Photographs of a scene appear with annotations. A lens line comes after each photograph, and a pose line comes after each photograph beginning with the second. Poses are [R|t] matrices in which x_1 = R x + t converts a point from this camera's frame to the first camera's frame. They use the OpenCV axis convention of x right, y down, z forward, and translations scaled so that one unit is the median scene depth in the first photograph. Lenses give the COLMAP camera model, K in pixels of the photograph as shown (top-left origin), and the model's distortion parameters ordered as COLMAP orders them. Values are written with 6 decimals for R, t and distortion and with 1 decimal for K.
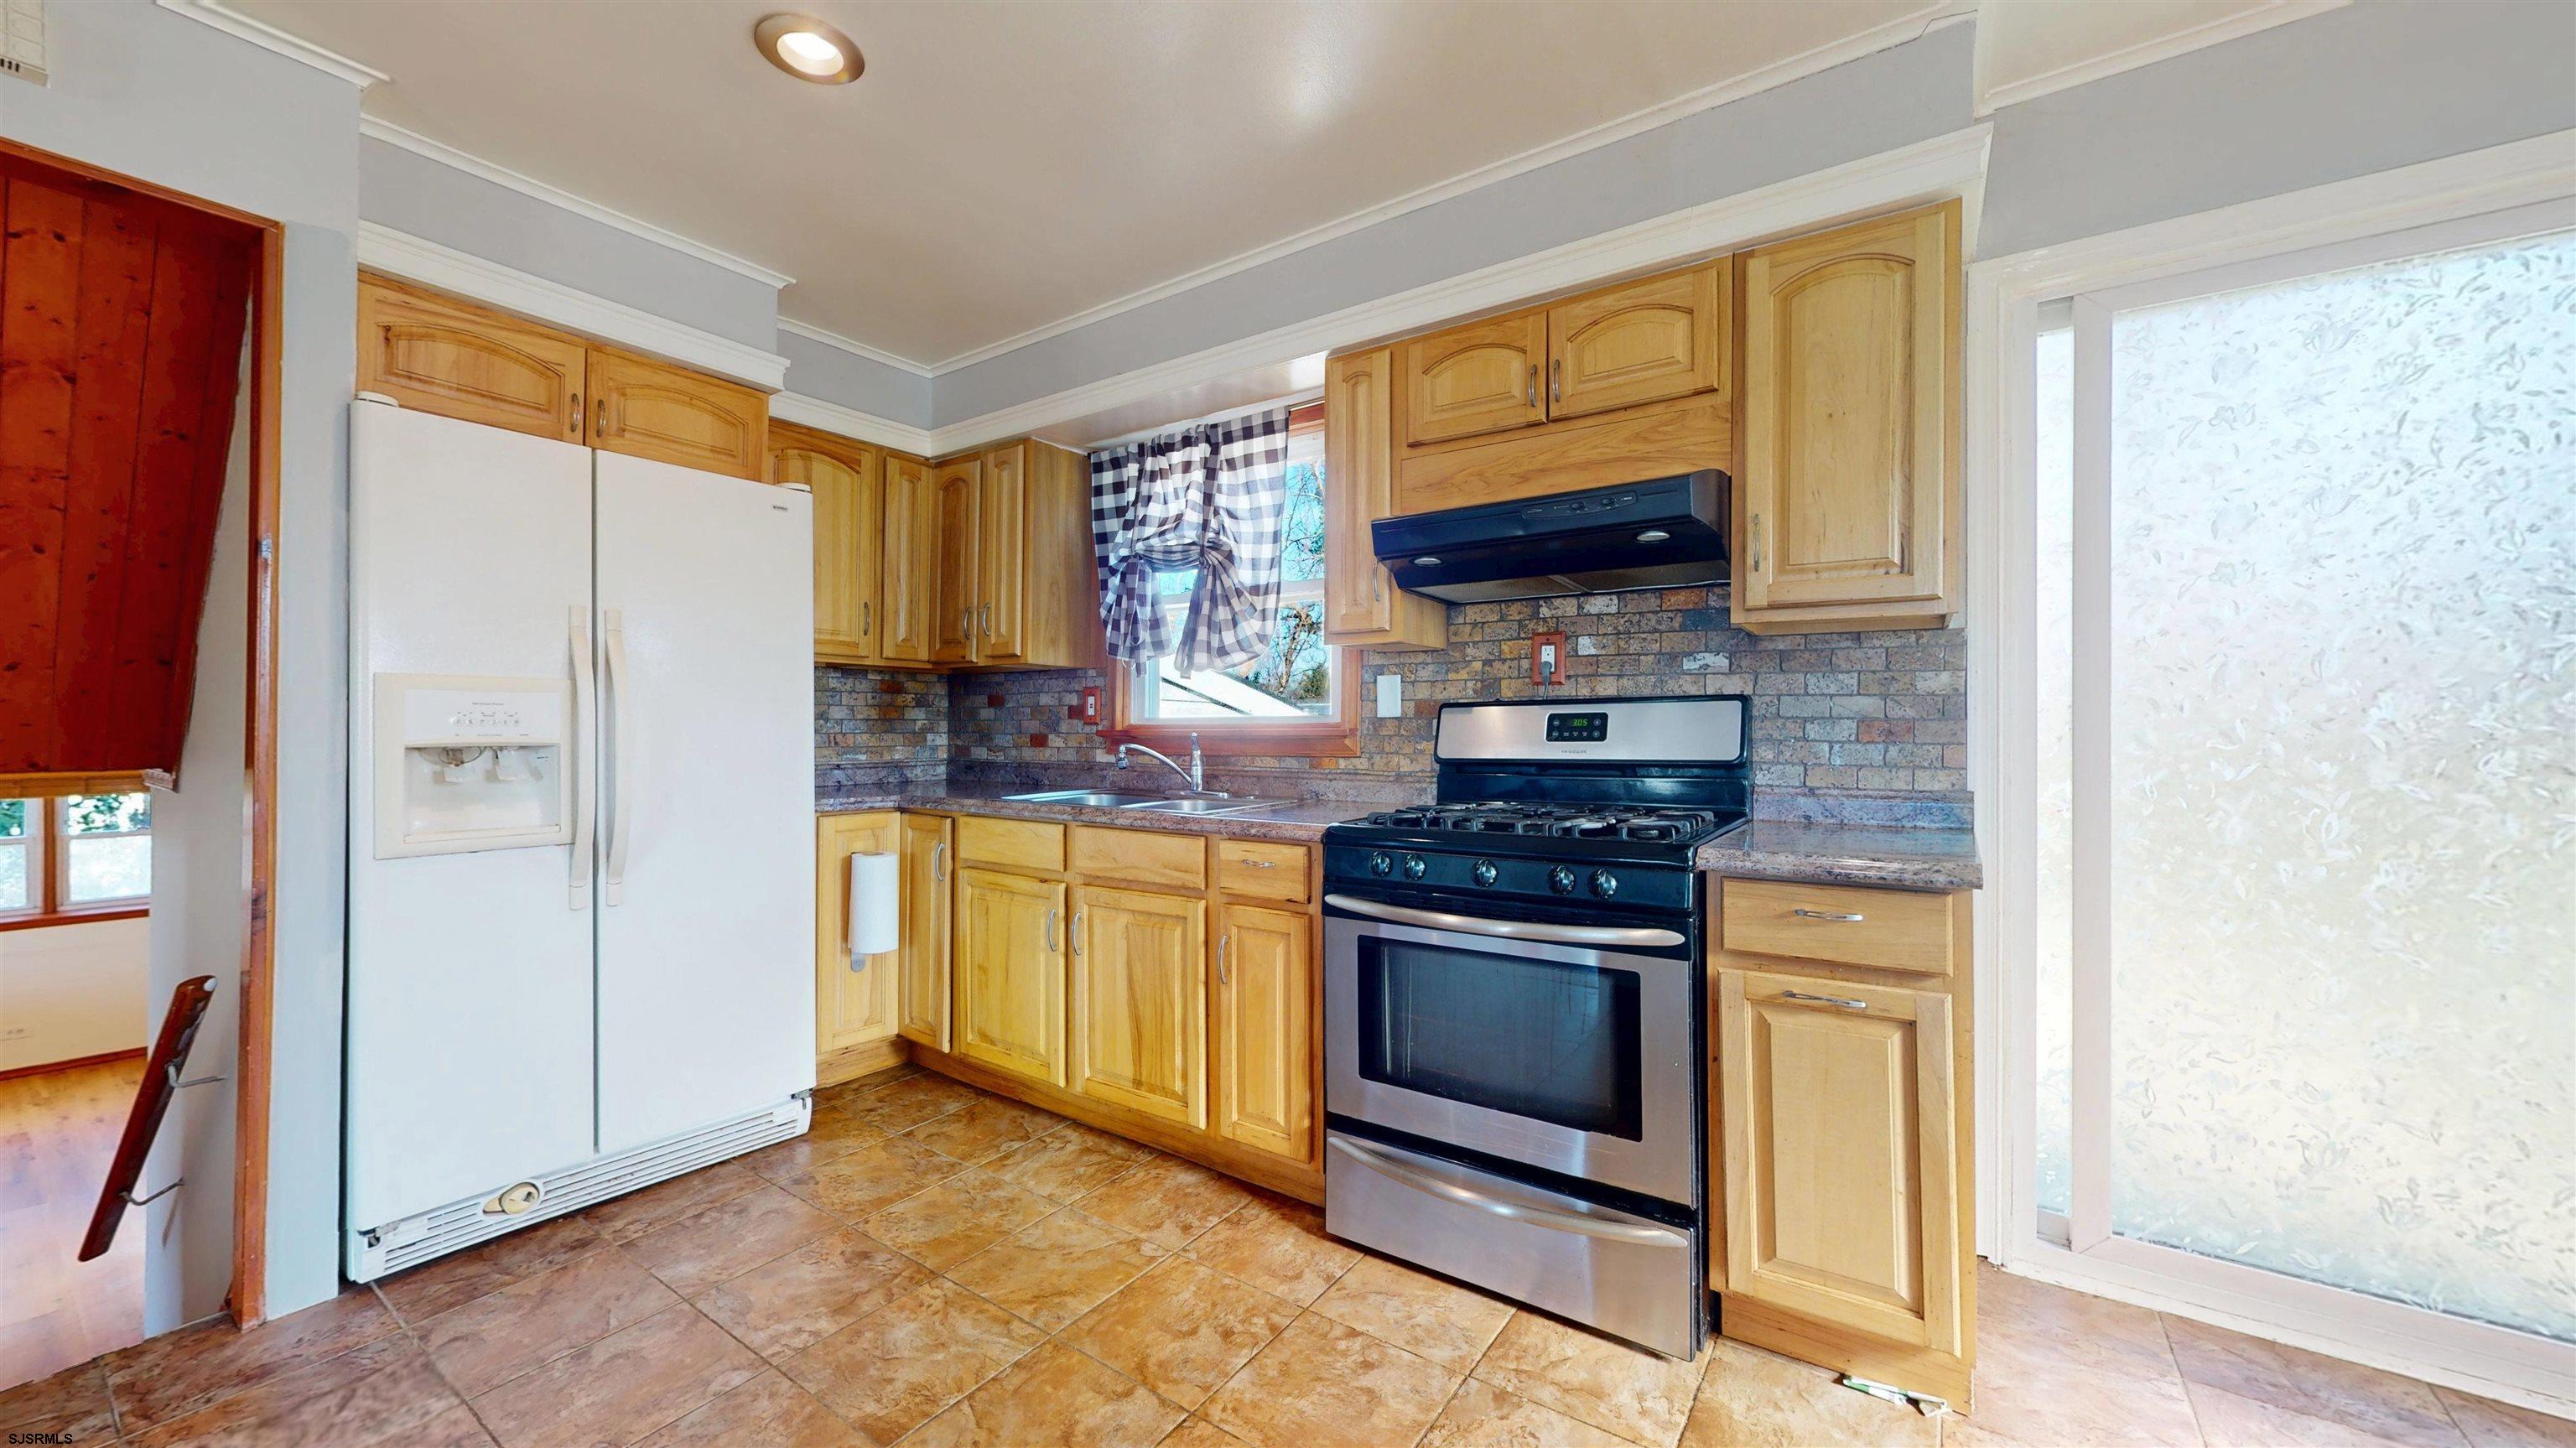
lens RADIAL K [[944.0, 0, 1293.8], [0, 944.0, 727.6], [0, 0, 1]] dist [0.000280, -0.000376]
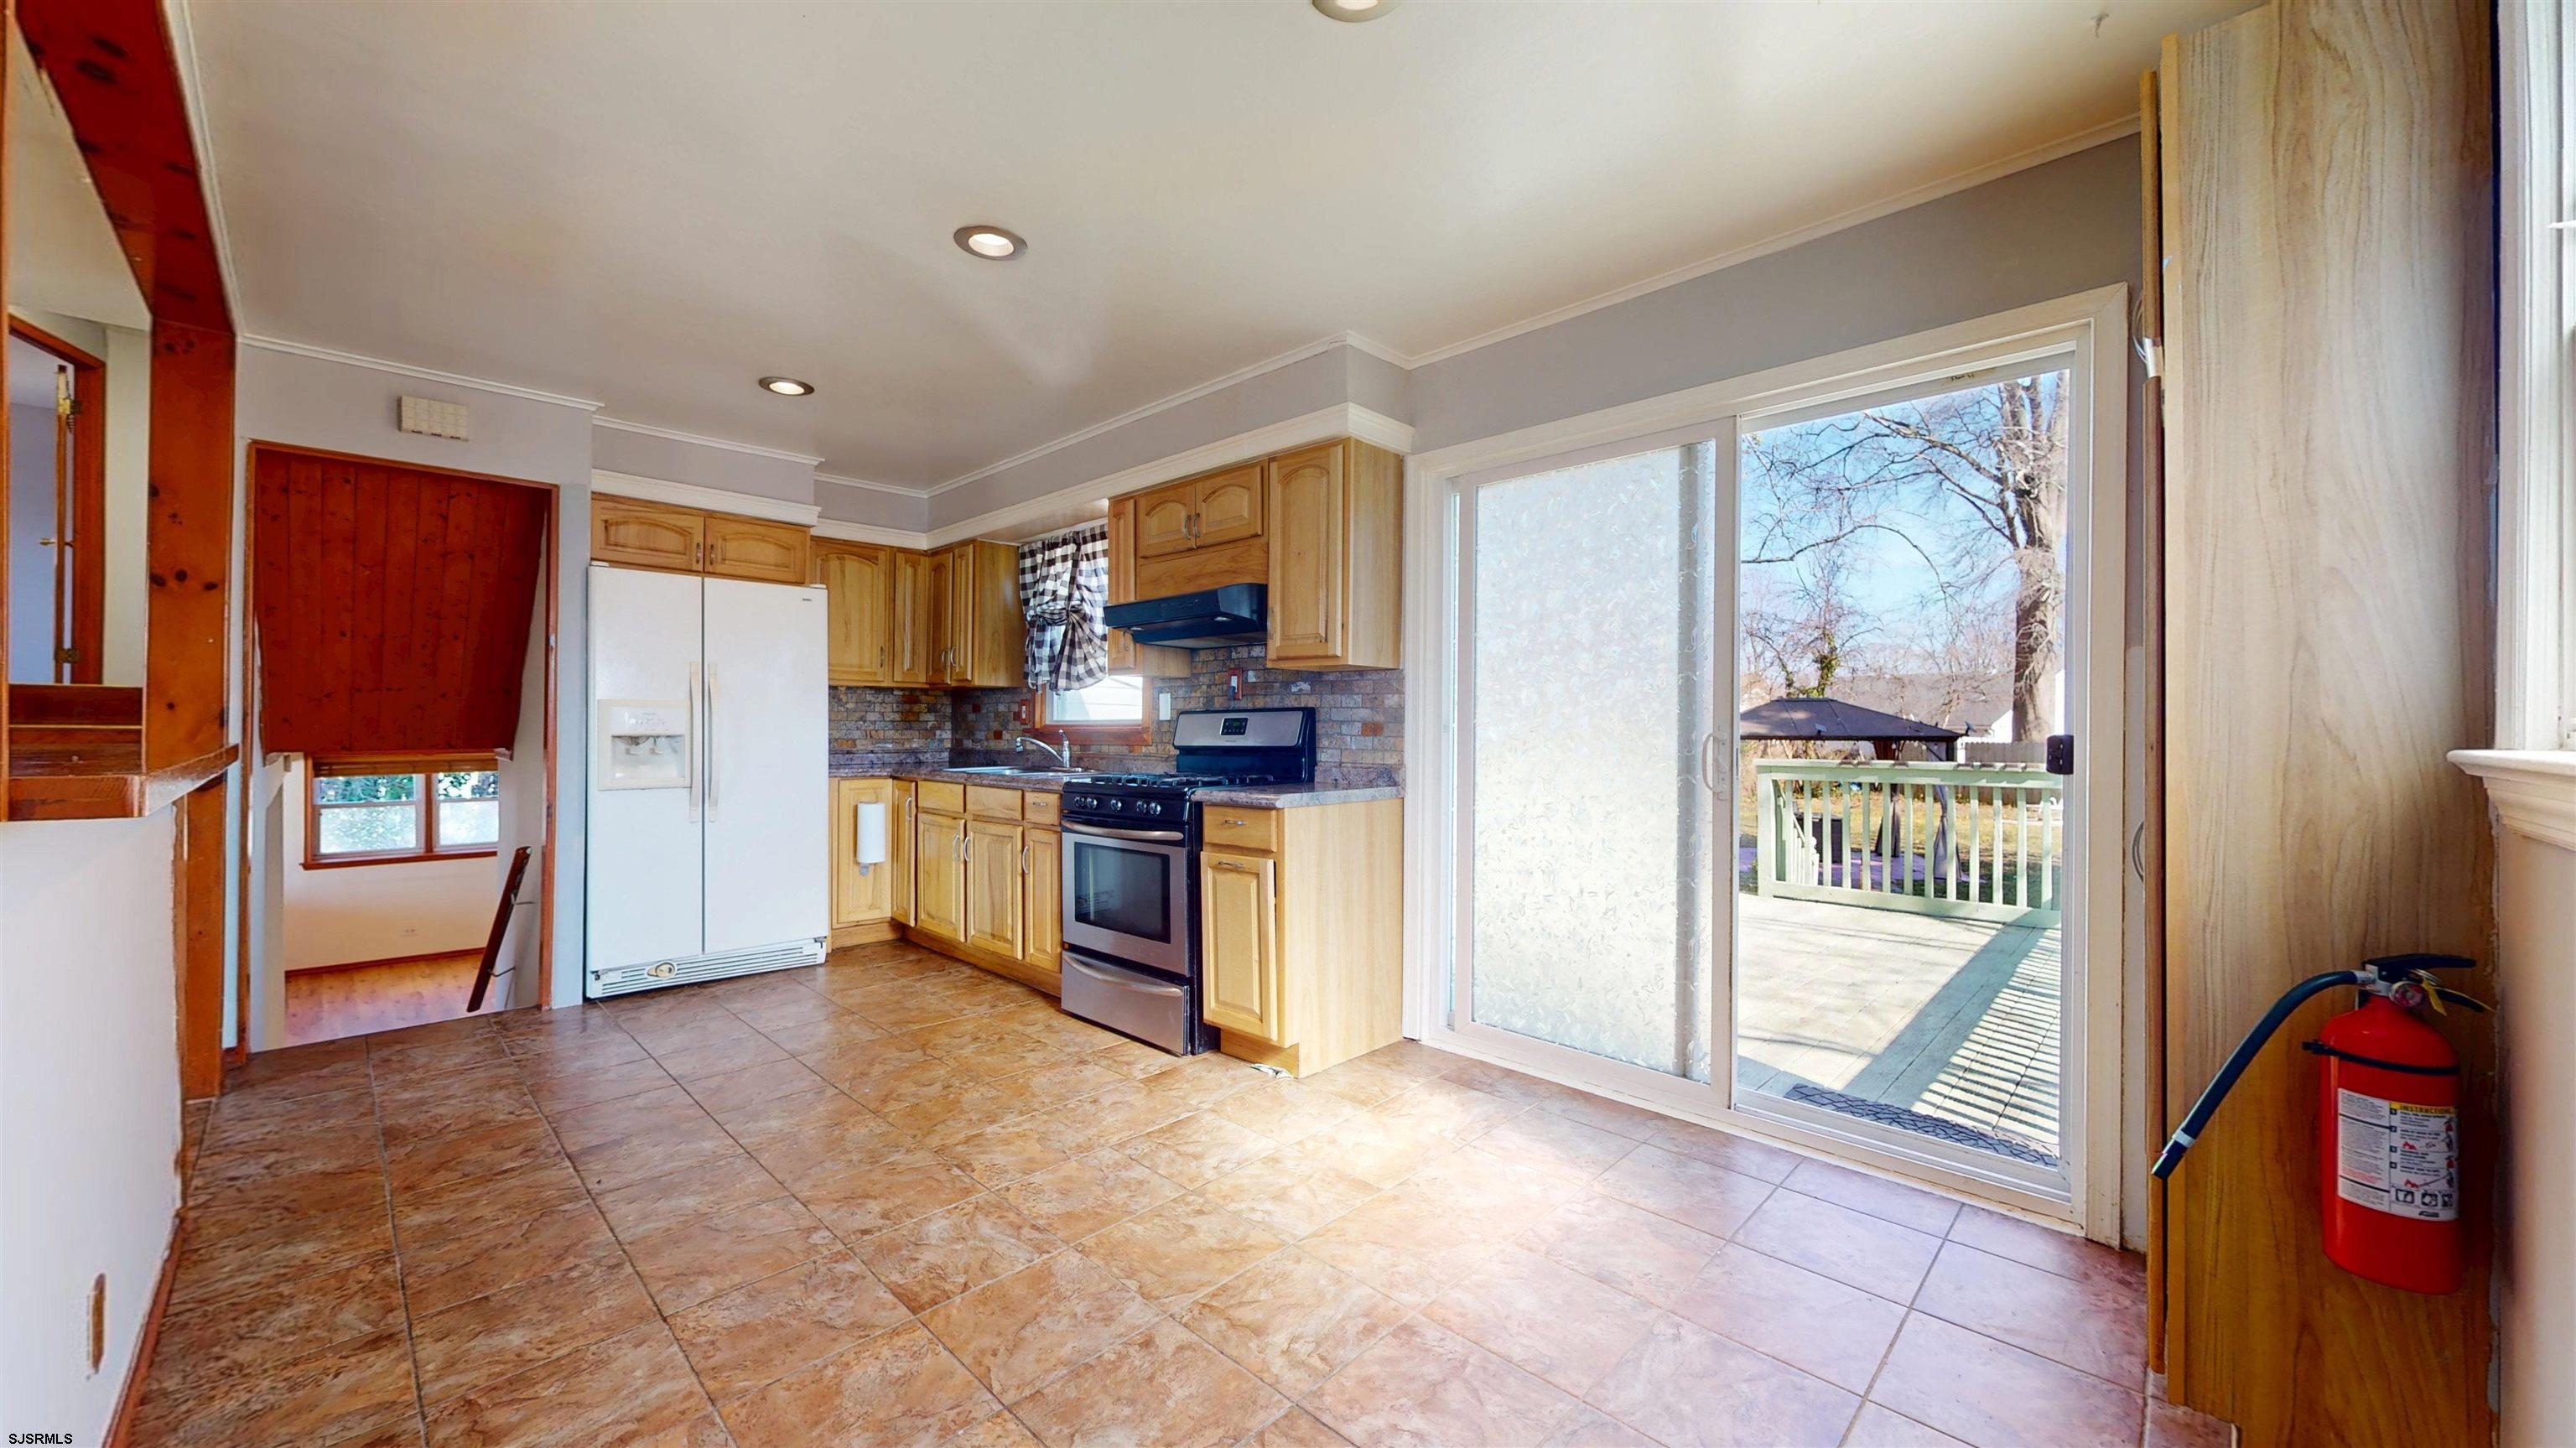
lens RADIAL K [[944.0, 0, 1298.1], [0, 944.0, 727.7], [0, 0, 1]] dist [0.000280, -0.000376]
pose [[0.986675, 0.001402, -0.162696, 0.705895], [-0.001197, 0.999998, 0.001357, -0.000892], [0.162698, -0.001144, 0.986675, -0.636262]]
